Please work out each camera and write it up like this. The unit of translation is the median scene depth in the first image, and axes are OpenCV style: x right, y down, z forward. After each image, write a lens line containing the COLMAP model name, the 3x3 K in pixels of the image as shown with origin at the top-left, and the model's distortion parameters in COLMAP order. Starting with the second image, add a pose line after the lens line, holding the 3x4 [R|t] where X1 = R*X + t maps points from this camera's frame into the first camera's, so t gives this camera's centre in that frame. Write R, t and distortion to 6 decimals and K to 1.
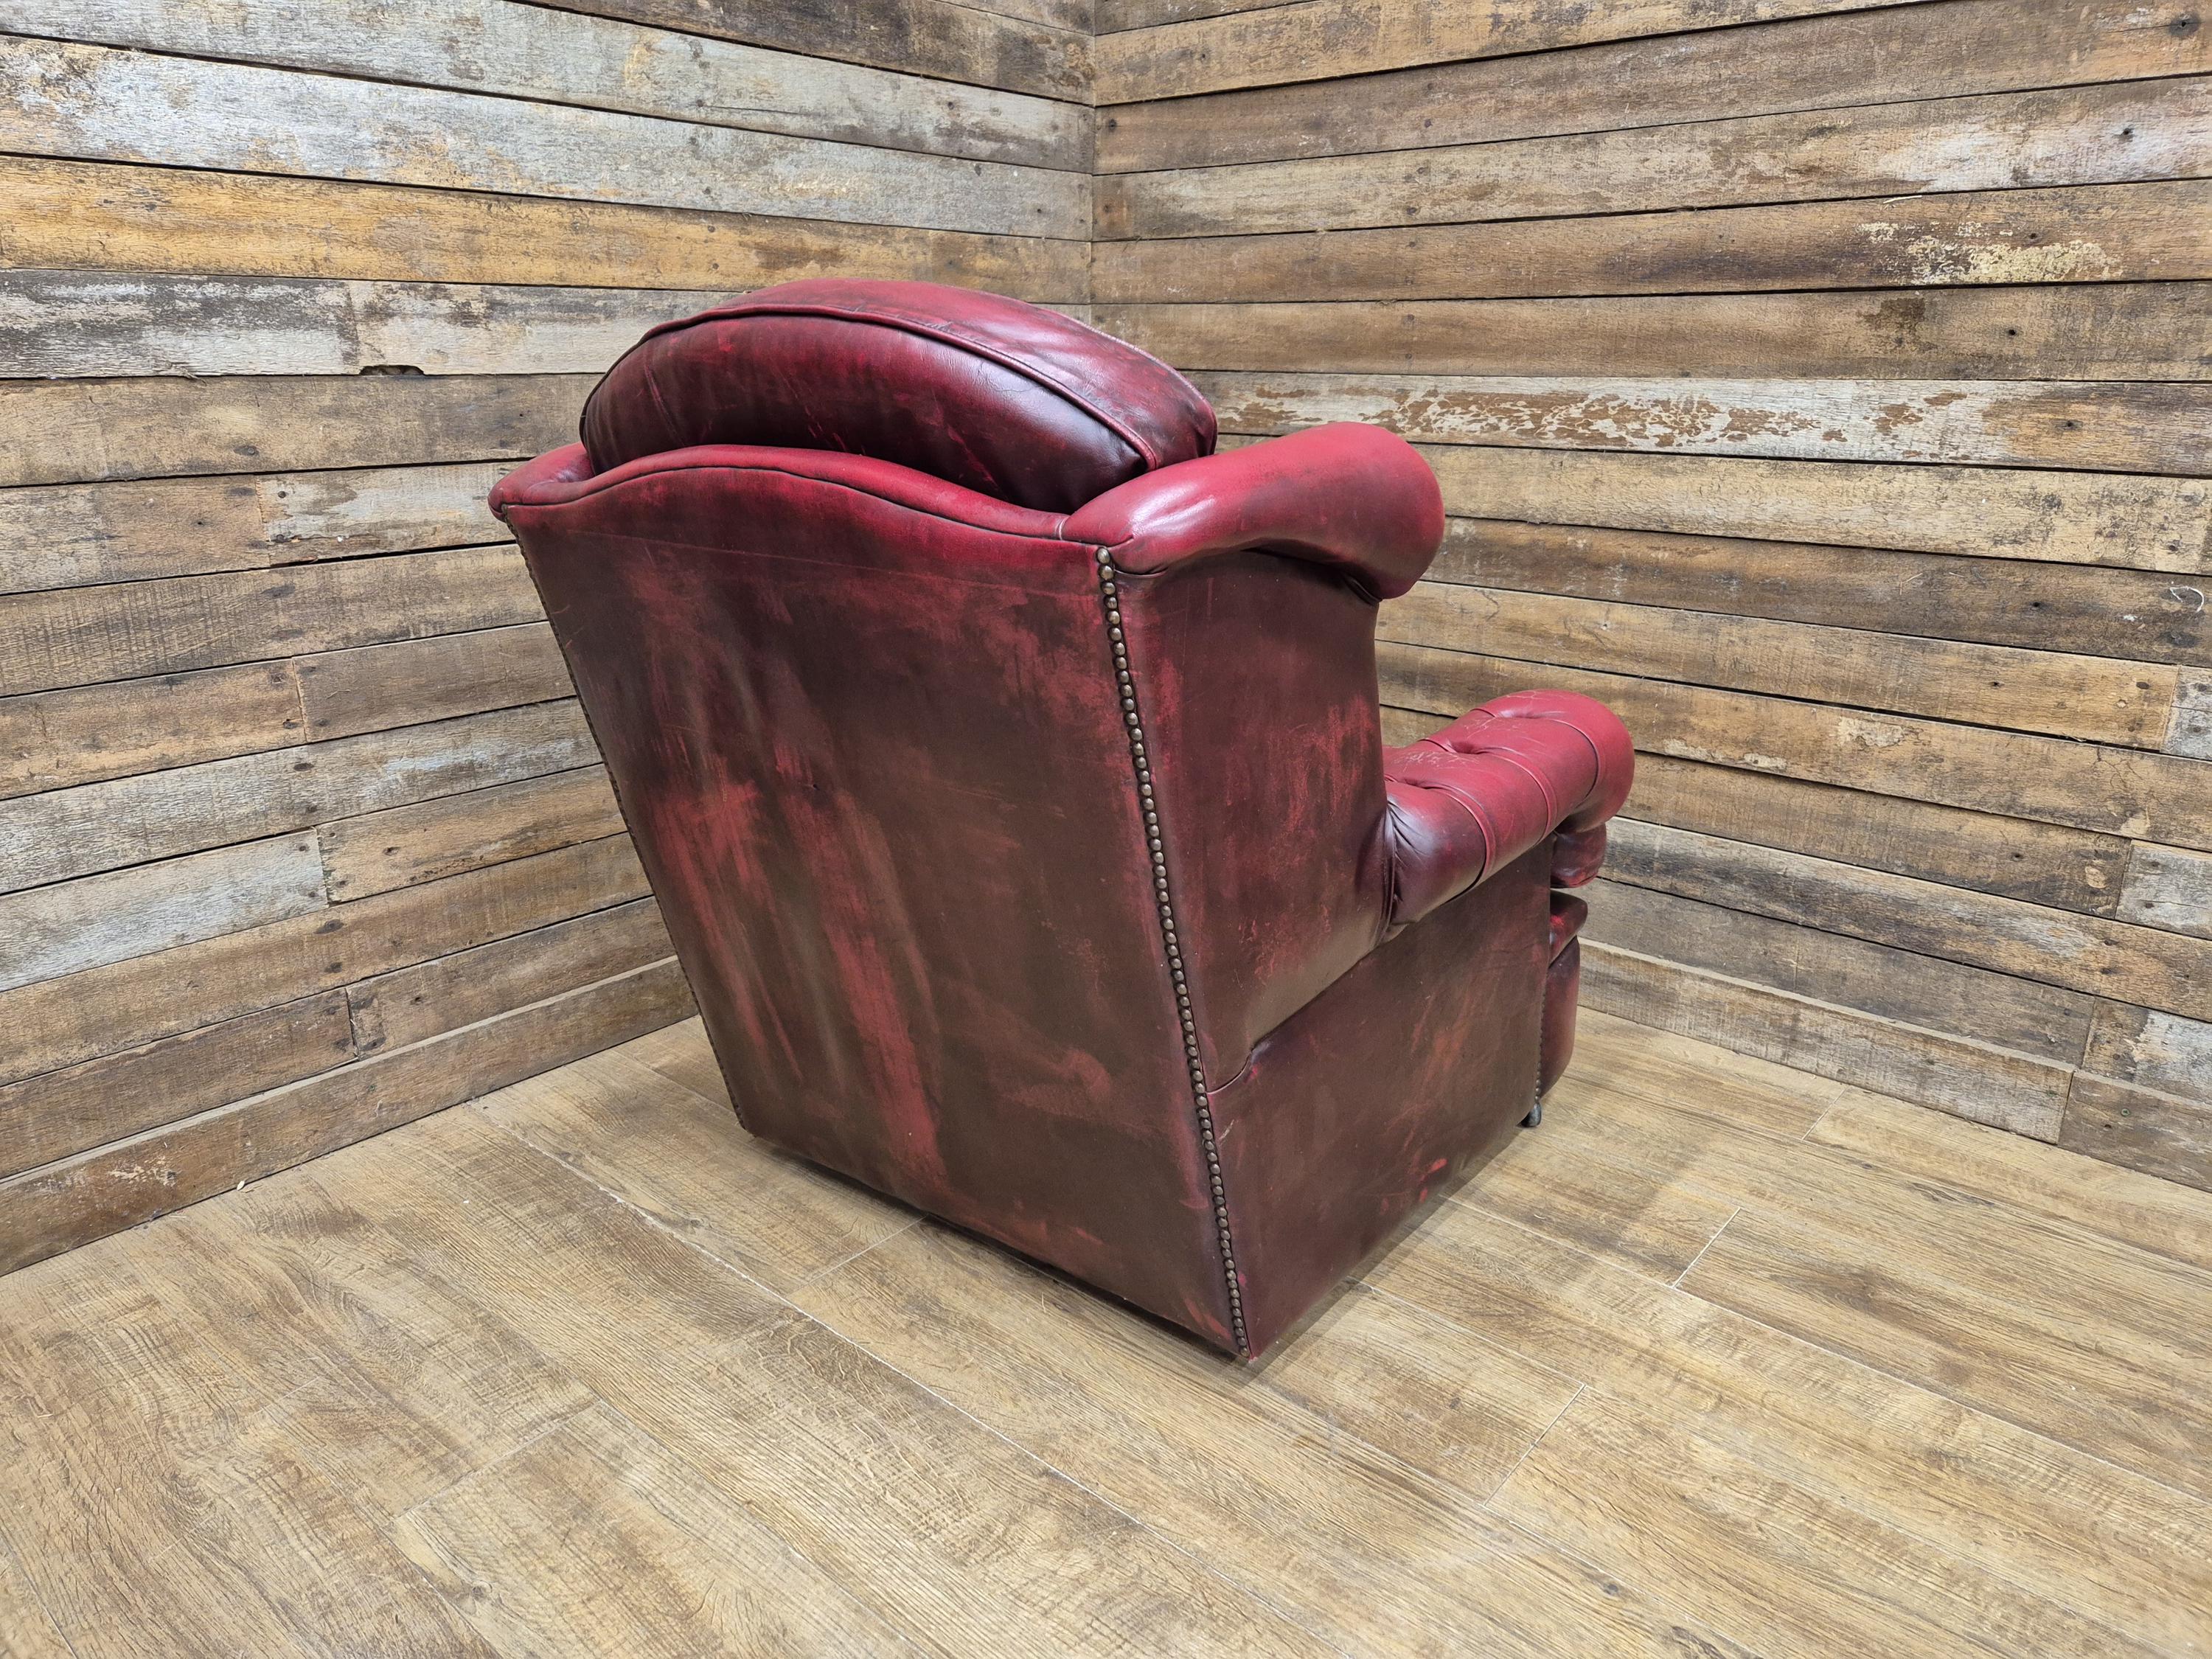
lens RADIAL K [[1469.8, 0, 1115.3], [0, 1469.8, 815.0], [0, 0, 1]] dist [0.077618, -0.053262]
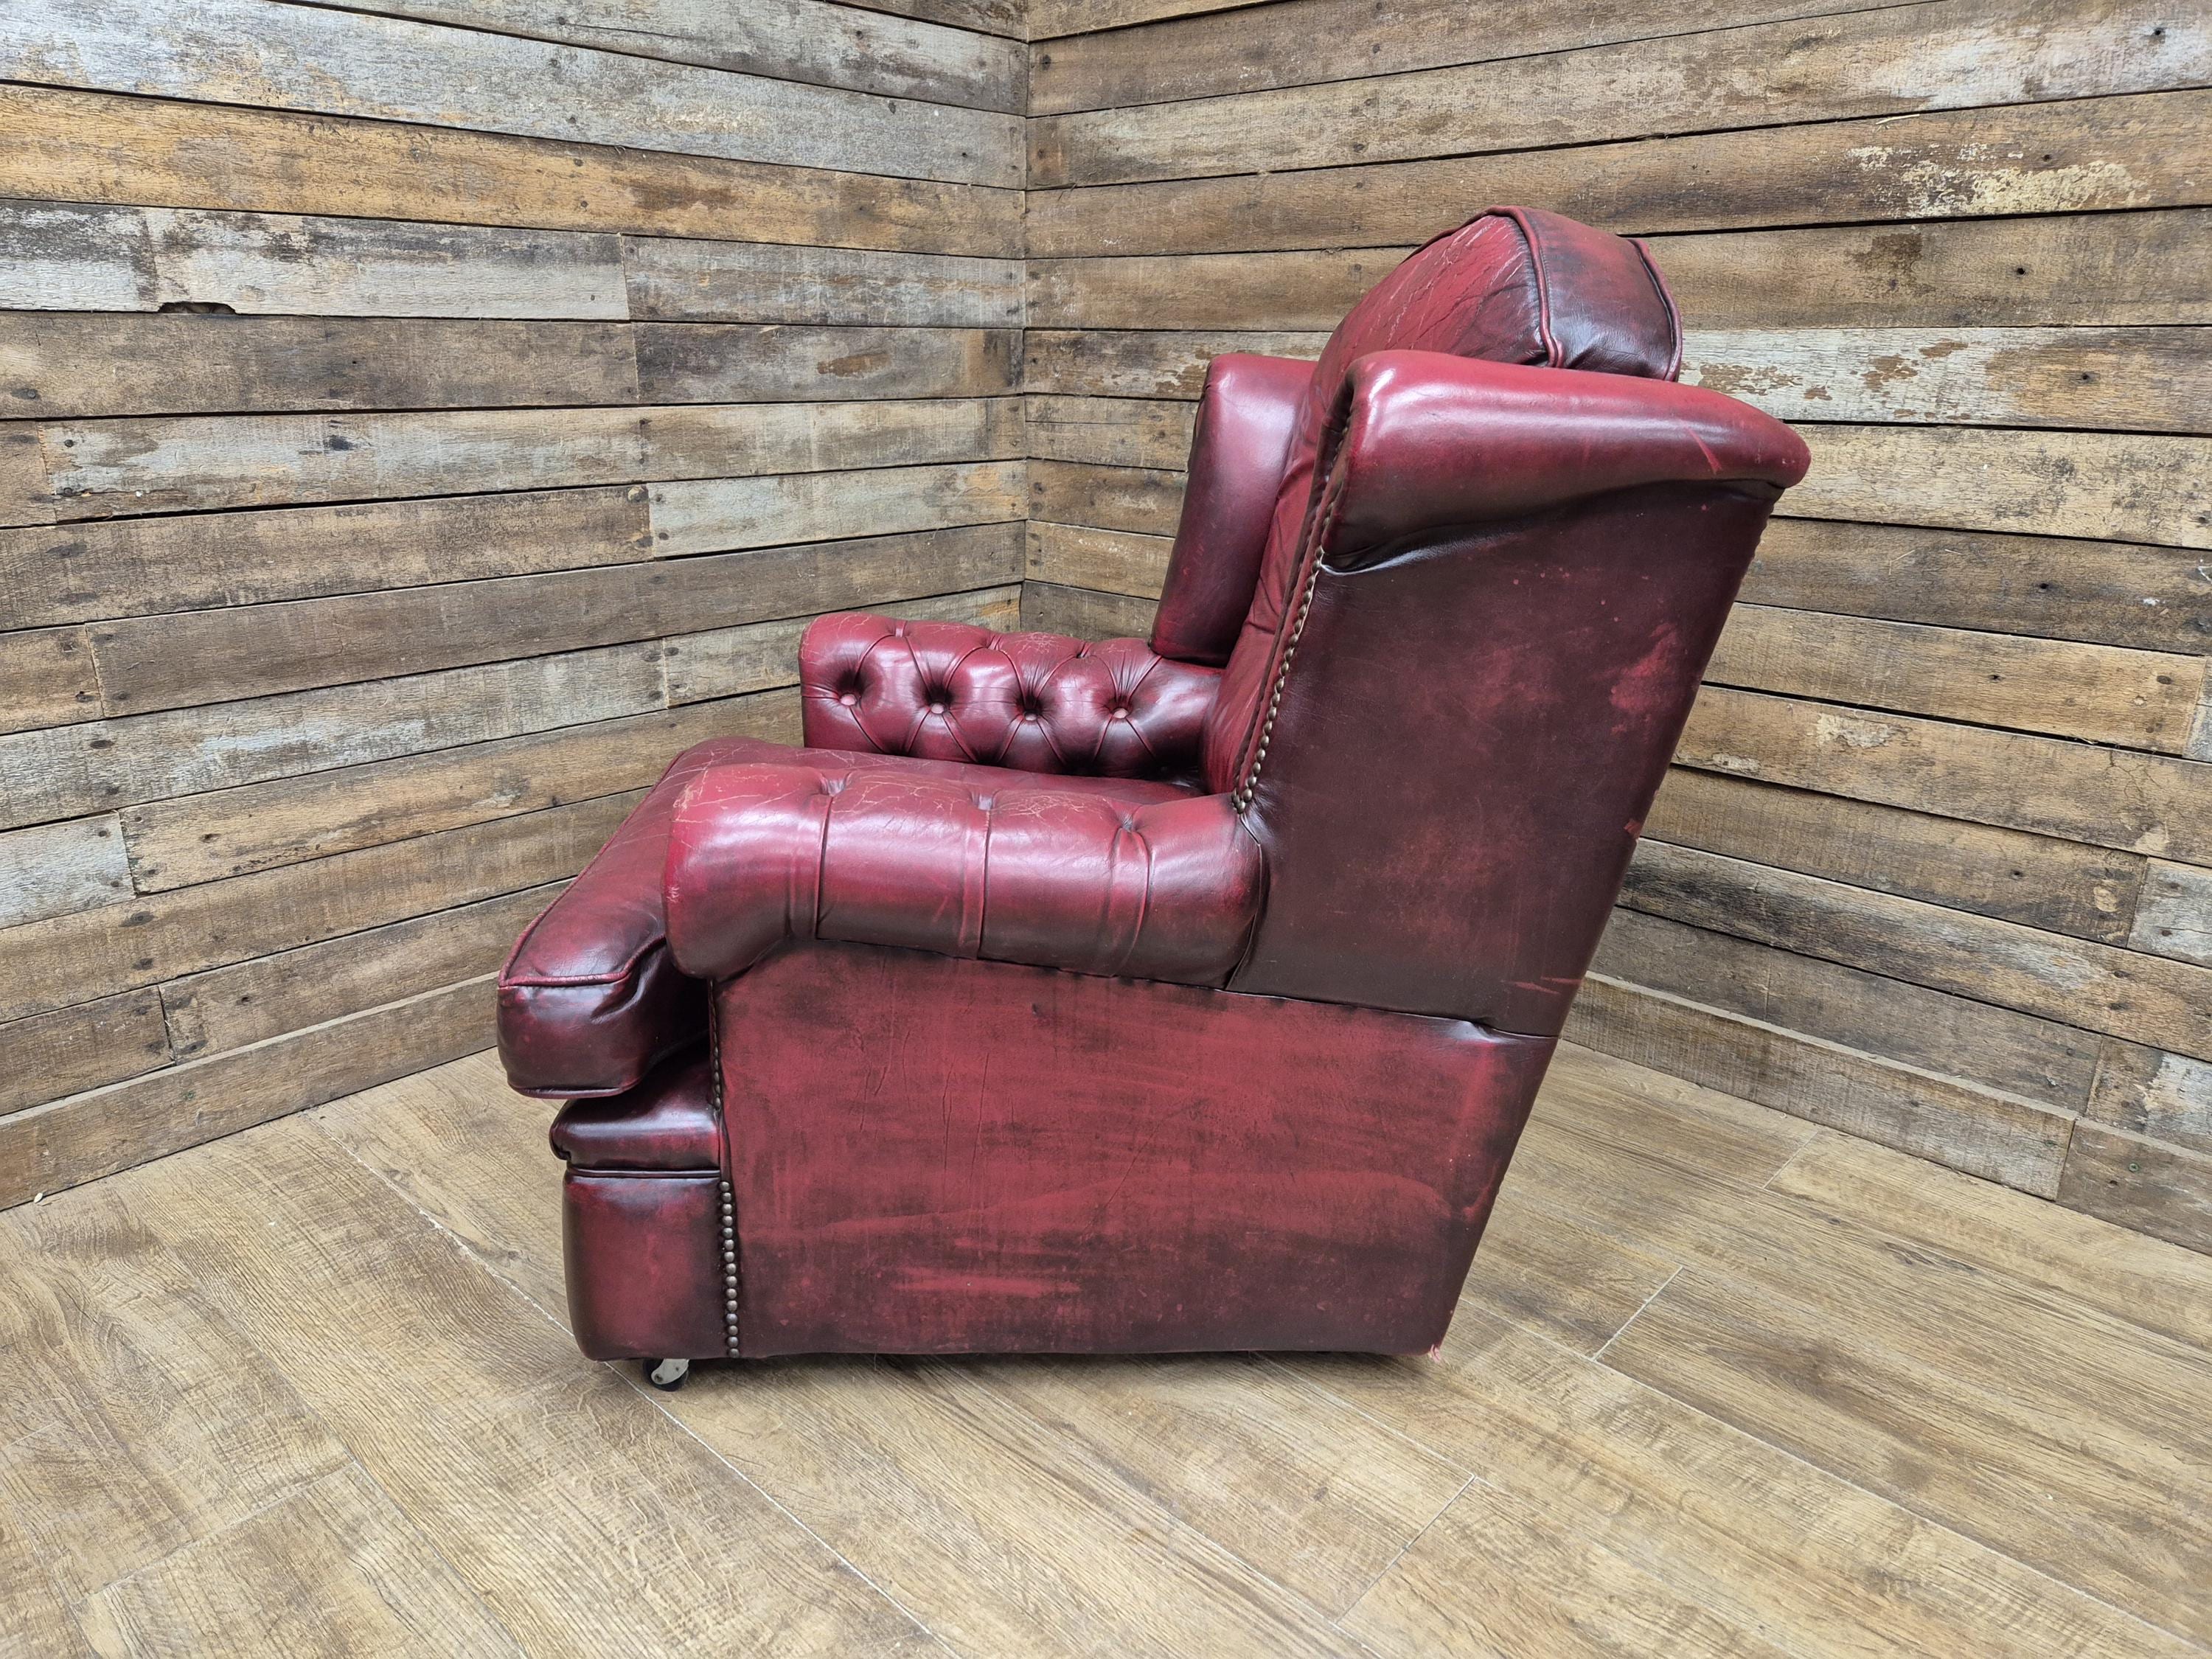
lens RADIAL K [[1468.4, 0, 1089.6], [0, 1468.4, 832.8], [0, 0, 1]] dist [0.080002, -0.059962]
pose [[0.999123, 0.016094, -0.038656, 0.091063], [-0.015601, 0.999793, 0.013030, 0.000500], [0.038857, -0.012416, 0.999168, 0.100008]]
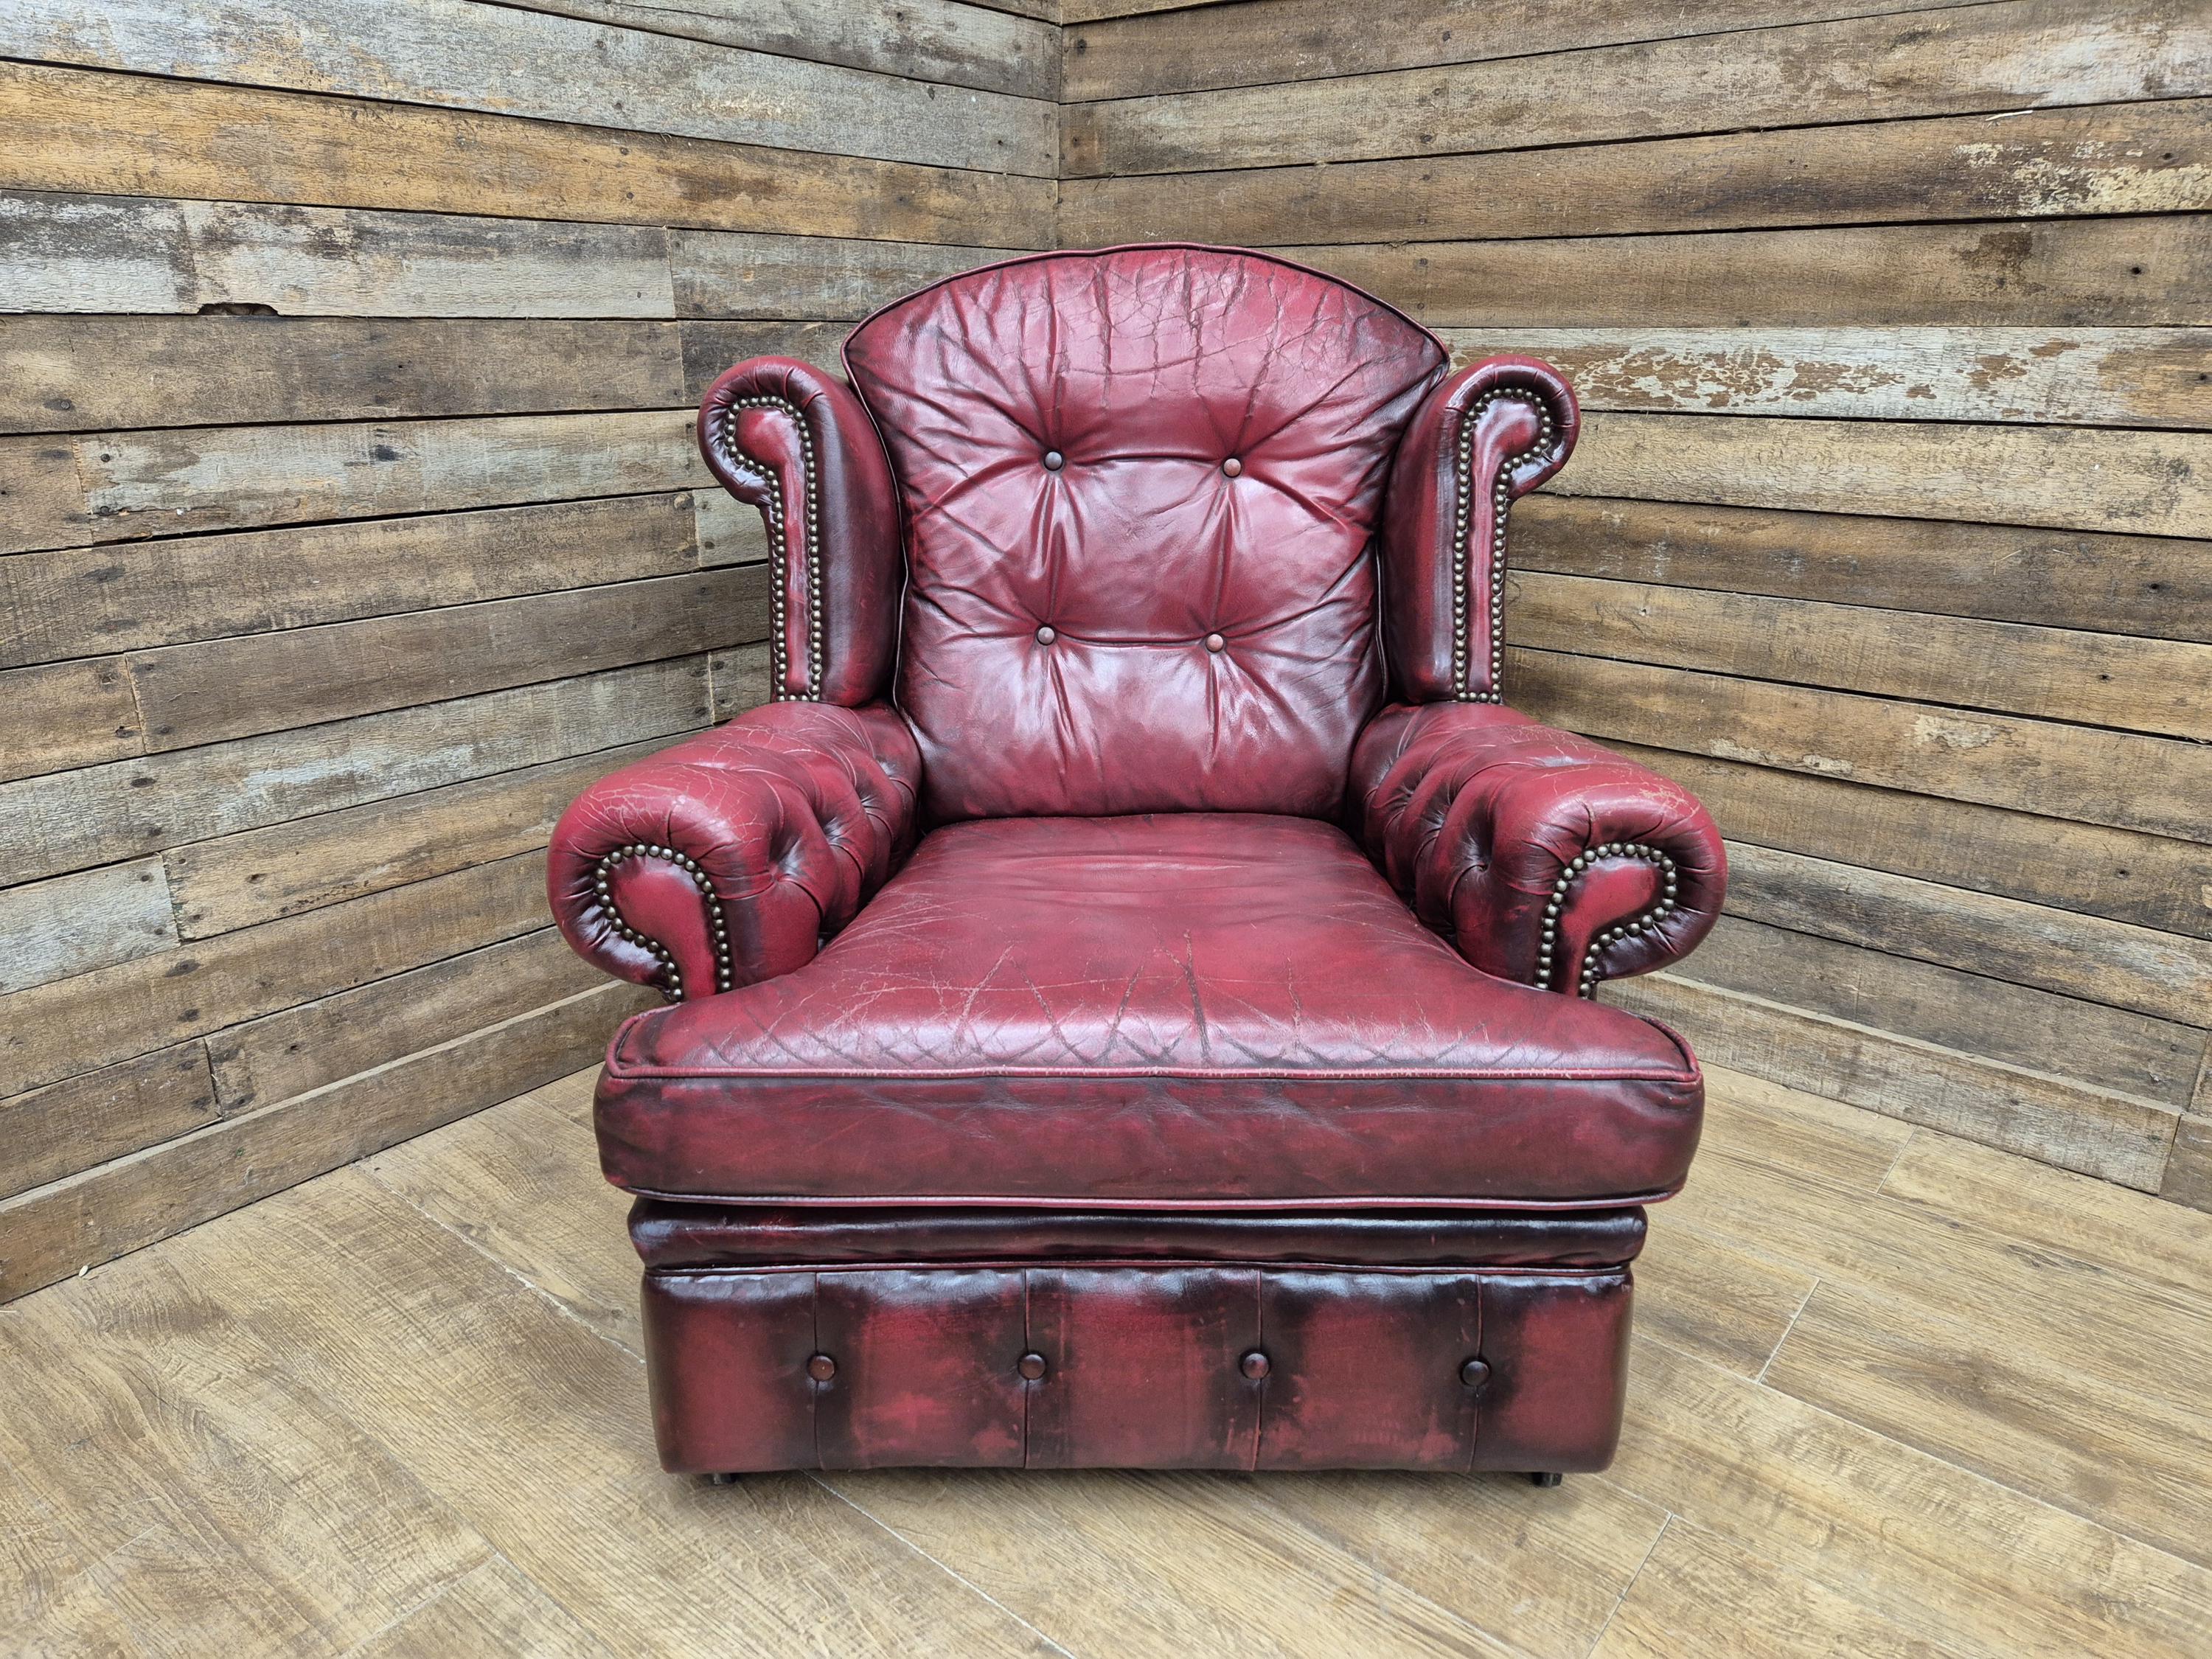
lens RADIAL K [[1465.9, 0, 1096.1], [0, 1465.9, 839.3], [0, 0, 1]] dist [0.082553, -0.061934]
pose [[0.999723, -0.005891, 0.022808, -0.021962], [0.005266, 0.999611, 0.027398, -0.019348], [-0.022960, -0.027271, 0.999364, 0.130875]]
